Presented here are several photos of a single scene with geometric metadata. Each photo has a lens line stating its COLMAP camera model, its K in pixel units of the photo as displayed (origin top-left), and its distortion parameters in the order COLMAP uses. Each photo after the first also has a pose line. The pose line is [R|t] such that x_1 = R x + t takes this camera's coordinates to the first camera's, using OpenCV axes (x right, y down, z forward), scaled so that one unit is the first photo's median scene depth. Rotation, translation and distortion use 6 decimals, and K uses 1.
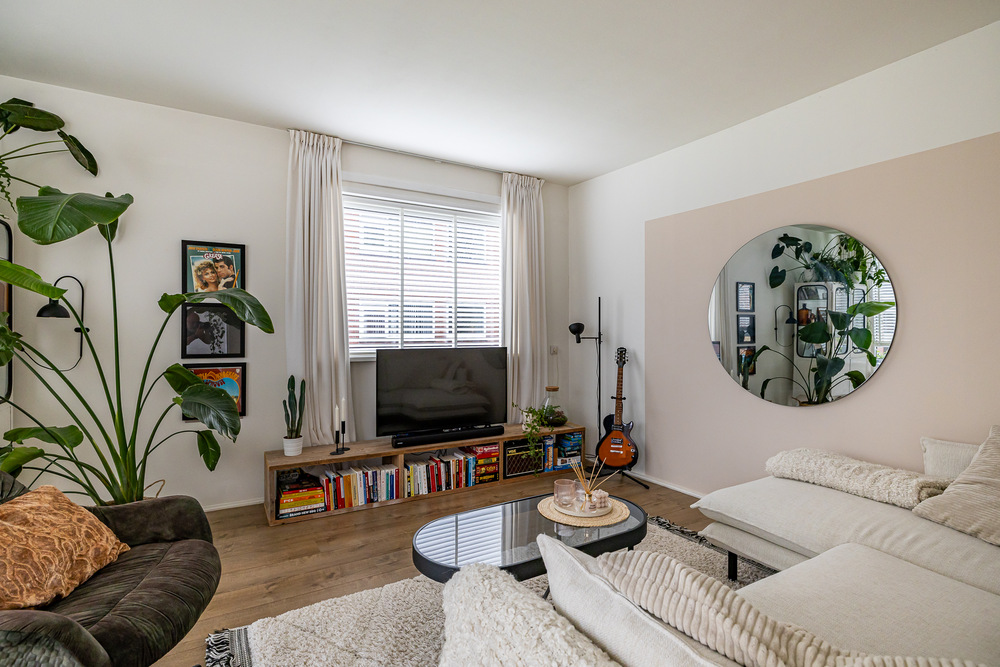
lens RADIAL K [[490.4, 0, 501.3], [0, 490.4, 330.1], [0, 0, 1]] dist [-0.001208, -0.000046]
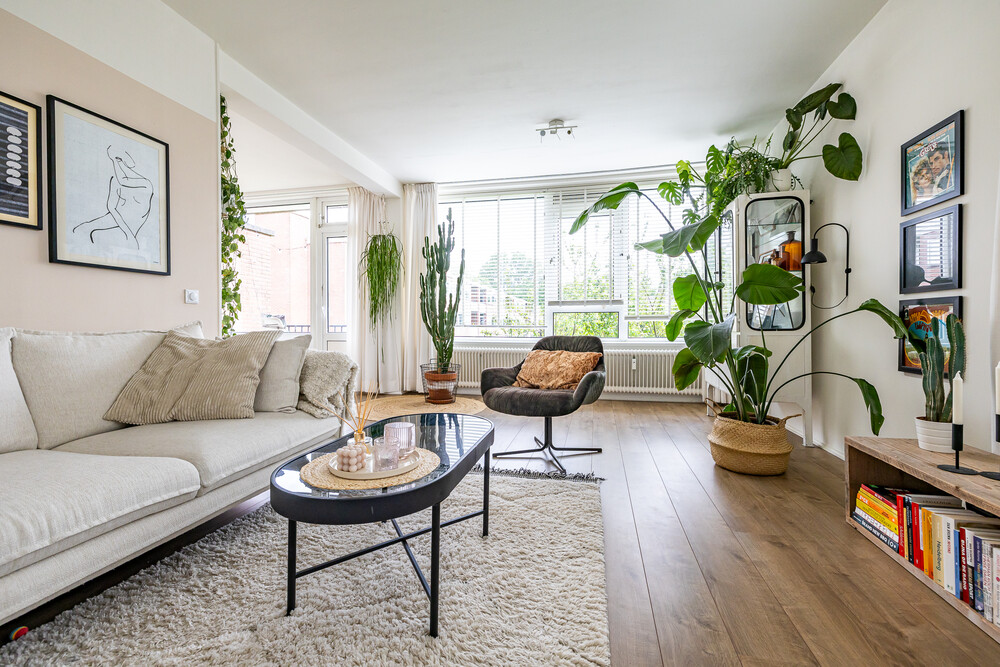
lens RADIAL K [[421.5, 0, 500.7], [0, 421.5, 330.5], [0, 0, 1]] dist [0.006341, -0.001012]
pose [[-0.694541, 0.004445, -0.719439, 0.256441], [-0.001409, 0.999971, 0.007540, 0.095841], [0.719452, 0.006251, -0.694514, 0.854175]]
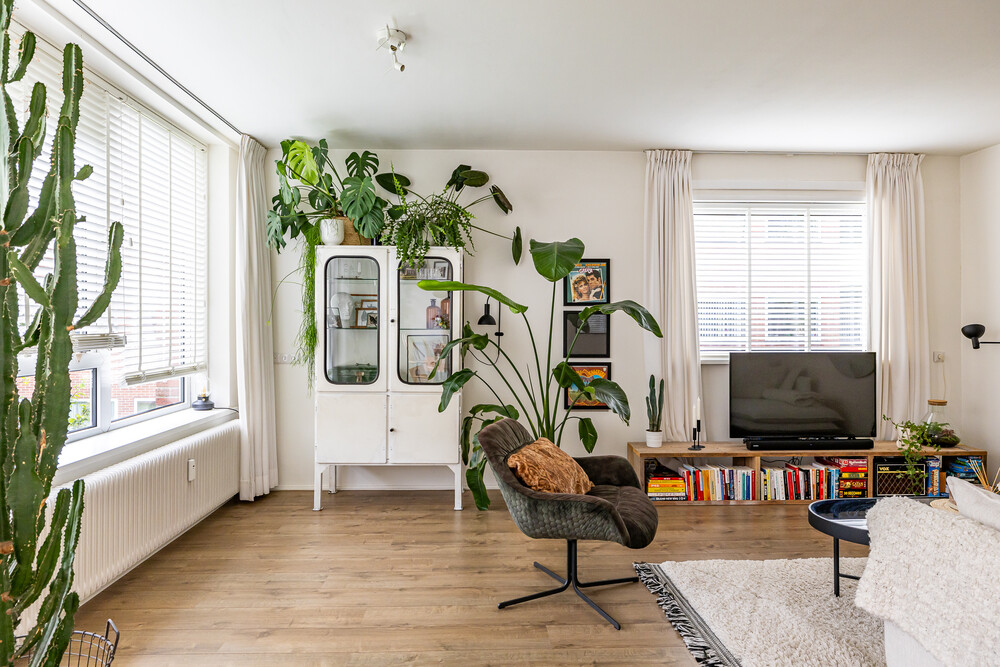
lens RADIAL K [[612.6, 0, 498.6], [0, 612.6, 330.2], [0, 0, 1]] dist [-0.003566, 0.003171]
pose [[0.876064, -0.002683, -0.482188, -0.057121], [0.003099, 0.999995, 0.000066, -0.008401], [0.482186, -0.001552, 0.876068, -0.330429]]
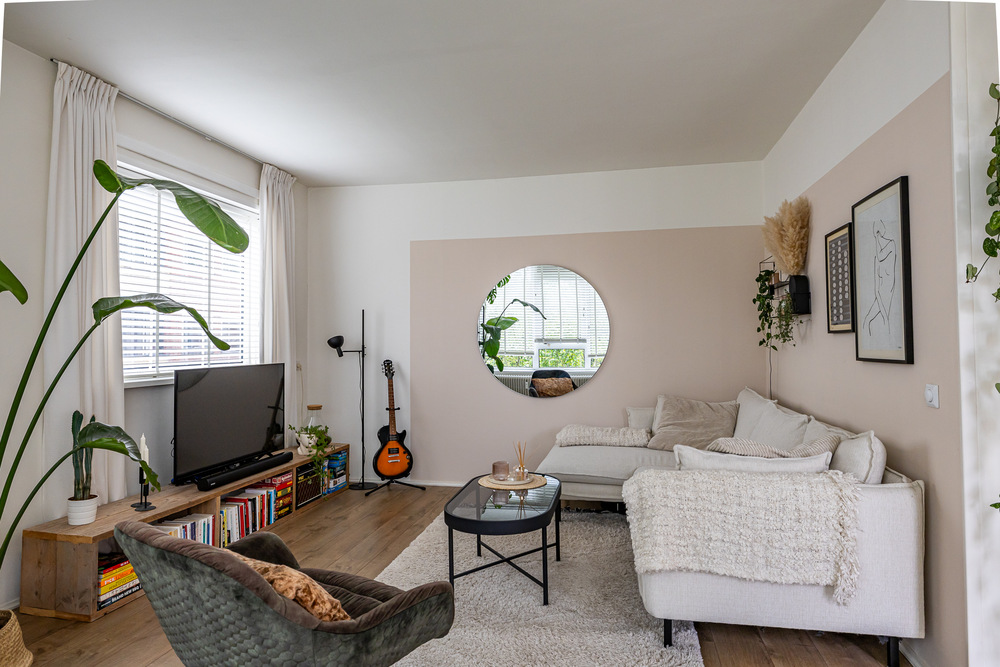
lens RADIAL K [[612.6, 0, 498.6], [0, 612.6, 330.2], [0, 0, 1]] dist [-0.003566, 0.003171]
pose [[0.680064, 0.004465, 0.733139, -0.582241], [0.009826, 0.999836, -0.015204, -0.005550], [-0.733087, 0.017544, 0.679909, -0.043543]]
